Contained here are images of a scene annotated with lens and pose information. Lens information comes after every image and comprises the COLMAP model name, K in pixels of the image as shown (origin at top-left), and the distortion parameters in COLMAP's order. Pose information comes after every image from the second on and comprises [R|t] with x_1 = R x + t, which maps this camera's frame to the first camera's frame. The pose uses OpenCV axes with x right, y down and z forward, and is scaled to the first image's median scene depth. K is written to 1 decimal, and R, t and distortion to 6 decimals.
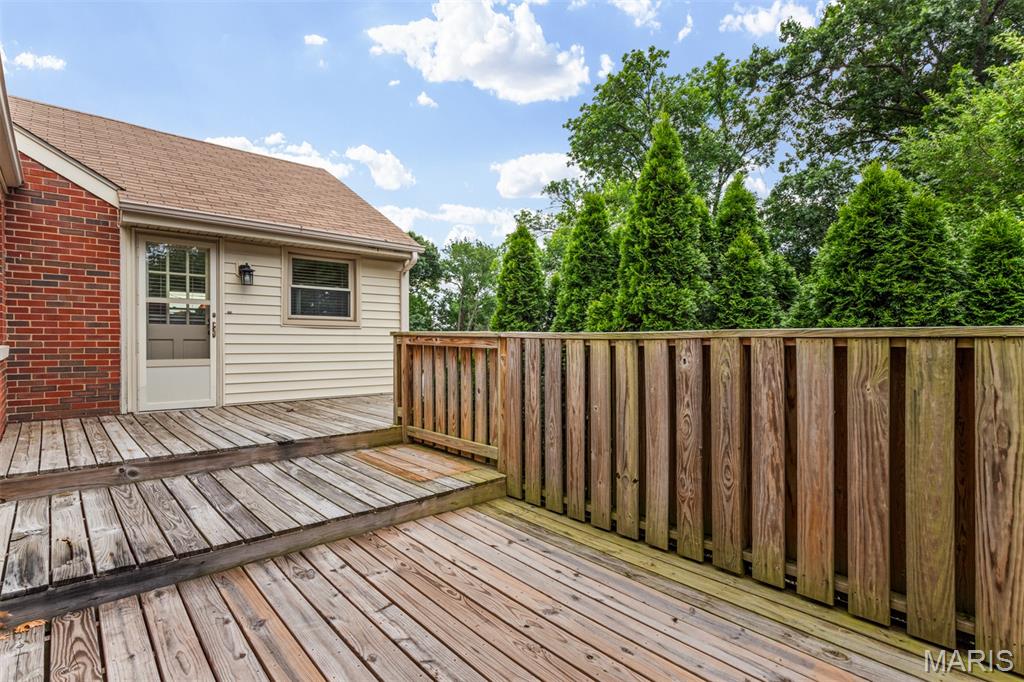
lens RADIAL K [[493.7, 0, 512.0], [0, 493.7, 341.0], [0, 0, 1]] dist [0.001456, 0.000227]
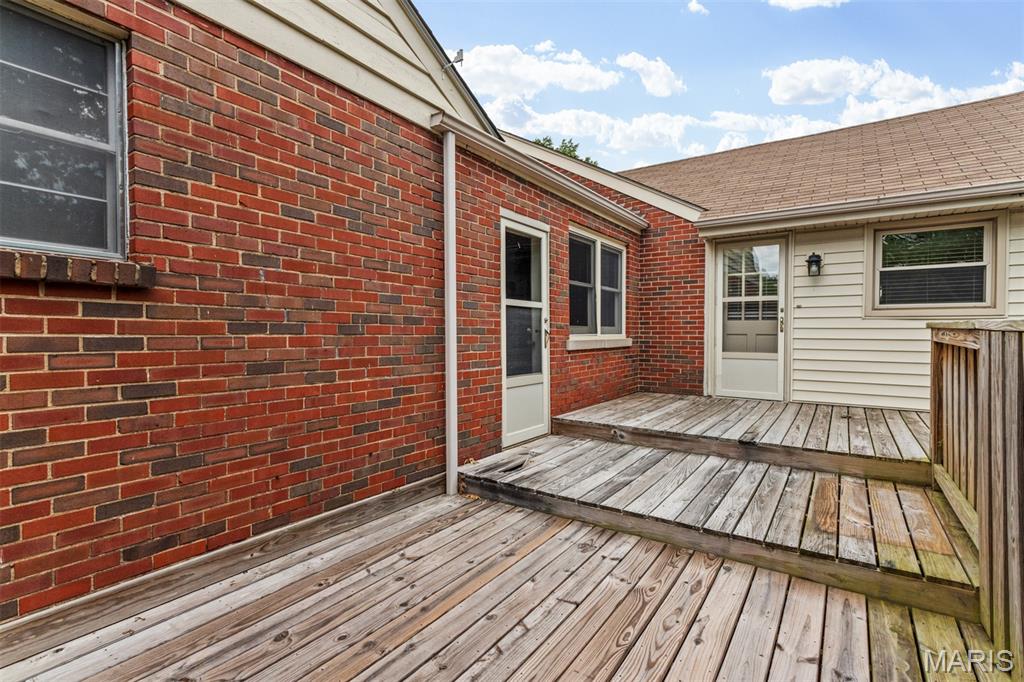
lens RADIAL K [[492.4, 0, 513.9], [0, 492.4, 333.7], [0, 0, 1]] dist [0.000121, 0.000315]
pose [[0.232830, -0.002755, -0.972514, 0.305670], [-0.002528, 0.999991, -0.003438, 0.000831], [0.972514, 0.003259, 0.232821, 0.294431]]
